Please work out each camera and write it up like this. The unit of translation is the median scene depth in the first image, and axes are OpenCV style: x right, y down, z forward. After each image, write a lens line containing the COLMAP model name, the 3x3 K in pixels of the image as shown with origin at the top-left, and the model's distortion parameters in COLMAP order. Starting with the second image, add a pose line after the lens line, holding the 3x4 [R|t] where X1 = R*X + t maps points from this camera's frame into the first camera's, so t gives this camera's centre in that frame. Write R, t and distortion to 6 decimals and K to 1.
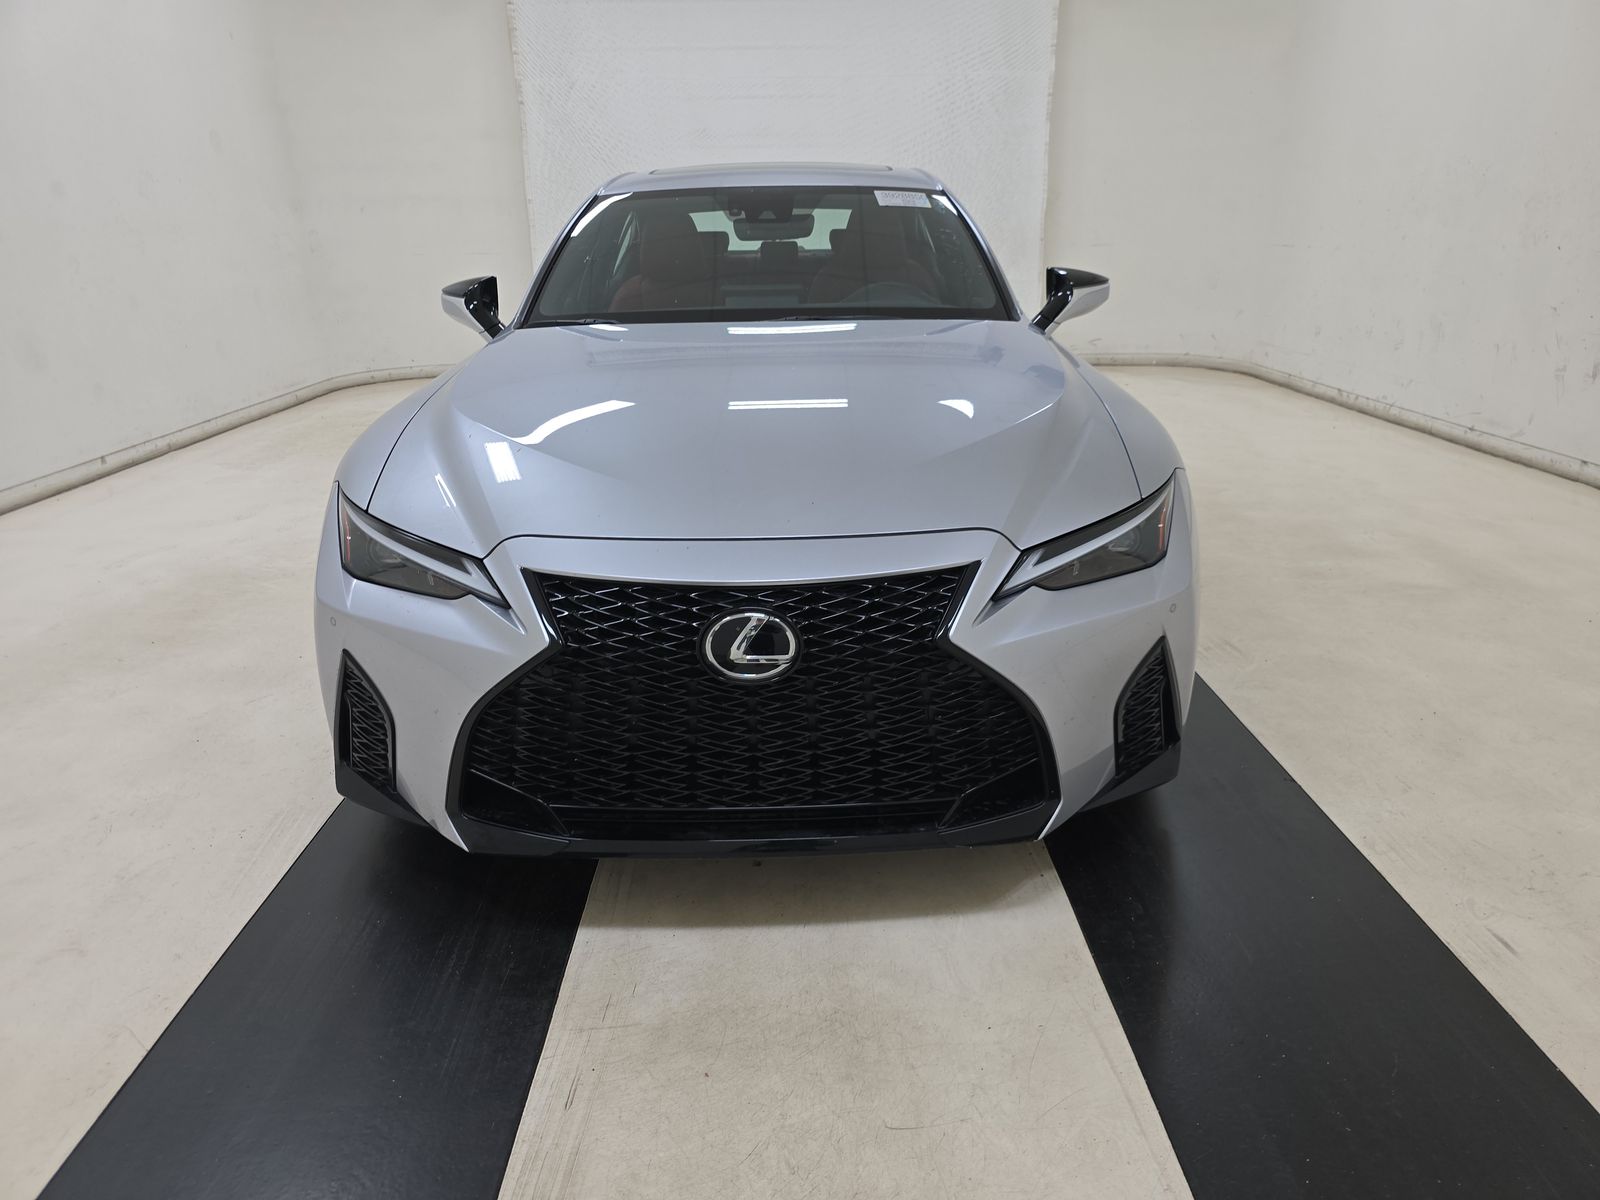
lens RADIAL K [[1058.7, 0, 803.3], [0, 1058.7, 598.6], [0, 0, 1]] dist [0.027633, -0.036257]
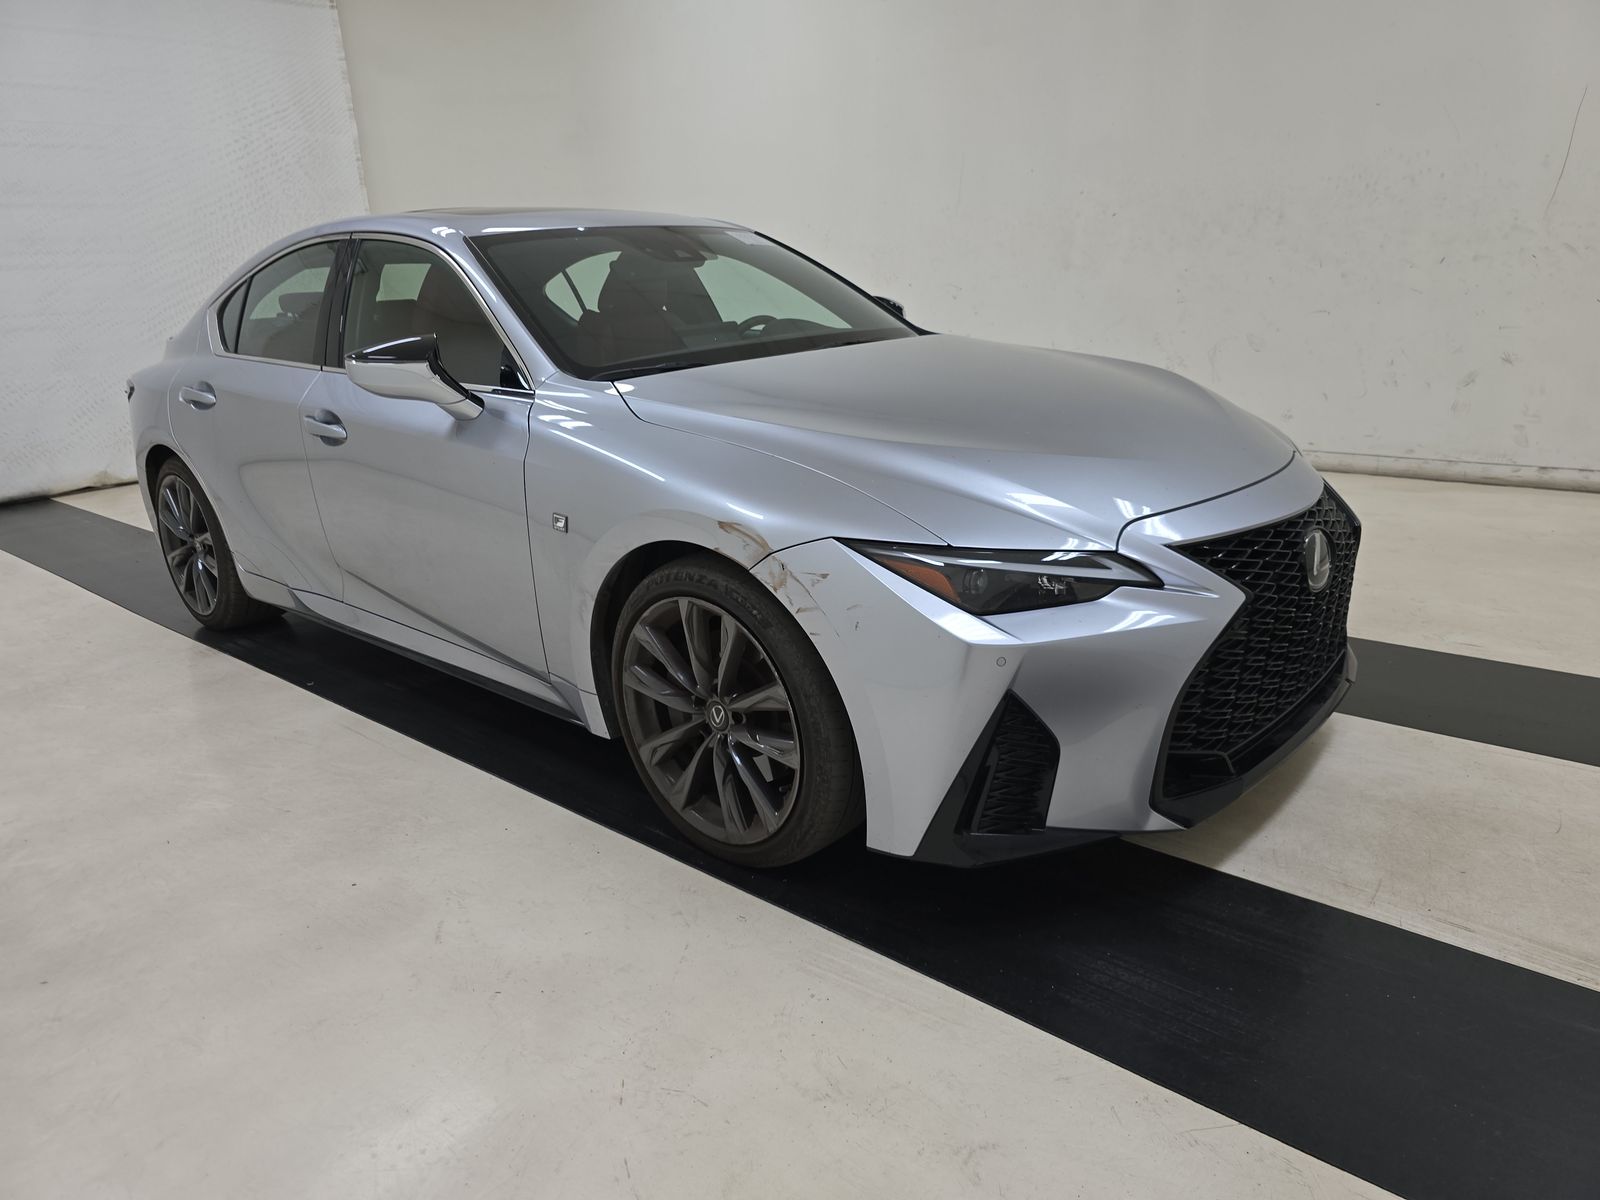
lens RADIAL K [[1058.7, 0, 809.9], [0, 1058.7, 599.9], [0, 0, 1]] dist [0.027633, -0.036257]
pose [[0.688131, -0.233100, 0.687124, -1.284394], [0.277635, 0.959513, 0.047464, -0.128859], [-0.670369, 0.158109, 0.724988, 0.492738]]
